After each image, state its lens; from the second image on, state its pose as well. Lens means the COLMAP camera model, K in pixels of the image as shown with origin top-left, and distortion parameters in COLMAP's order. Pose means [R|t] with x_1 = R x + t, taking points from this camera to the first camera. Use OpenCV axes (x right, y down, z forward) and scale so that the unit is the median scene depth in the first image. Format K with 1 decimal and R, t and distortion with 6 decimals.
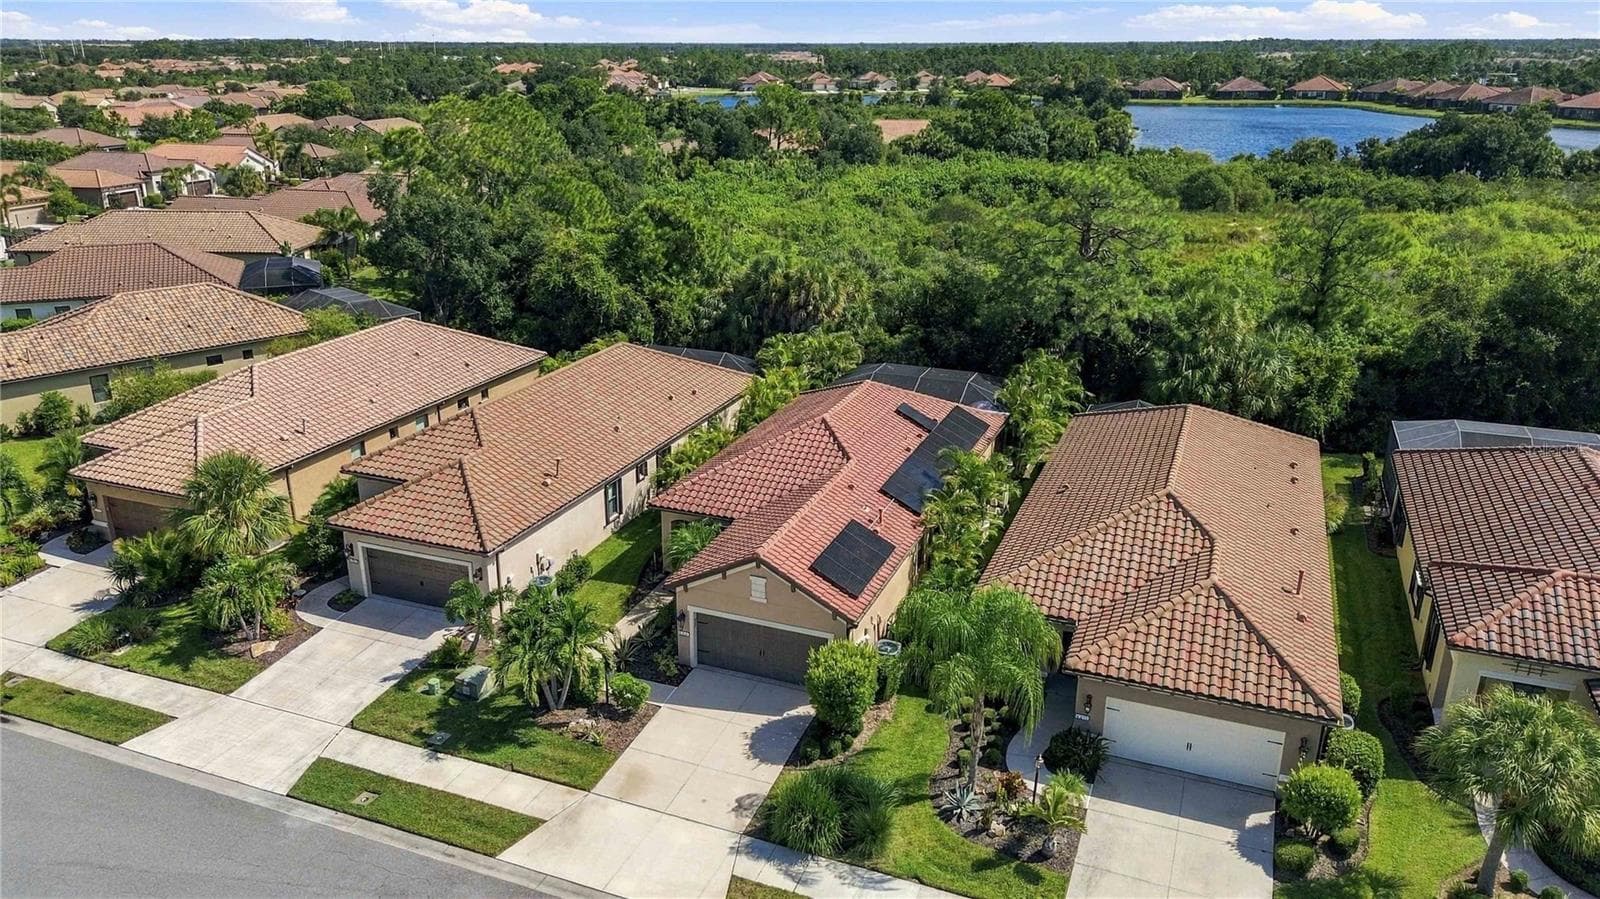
lens RADIAL K [[1049.9, 0, 800.0], [0, 1049.9, 449.5], [0, 0, 1]] dist [0.044563, -0.032548]
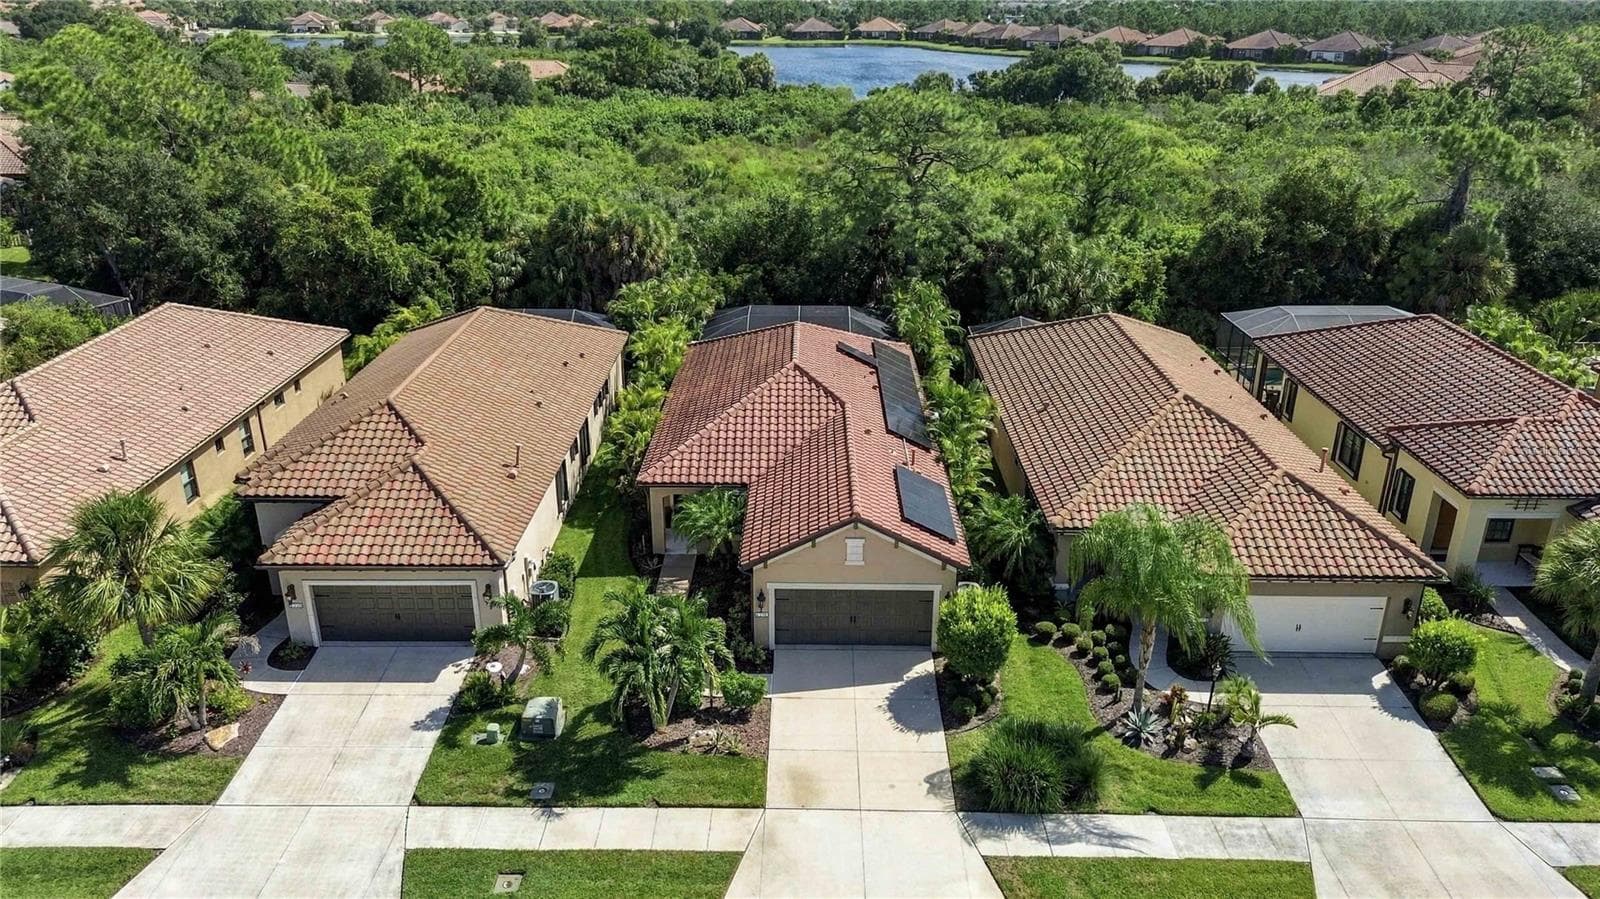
lens RADIAL K [[1049.9, 0, 800.0], [0, 1049.9, 449.5], [0, 0, 1]] dist [0.044563, -0.032548]
pose [[0.937878, -0.135975, 0.319211, -0.291388], [0.120041, 0.990356, 0.069169, -0.019252], [-0.325538, -0.026553, 0.945156, 0.121615]]
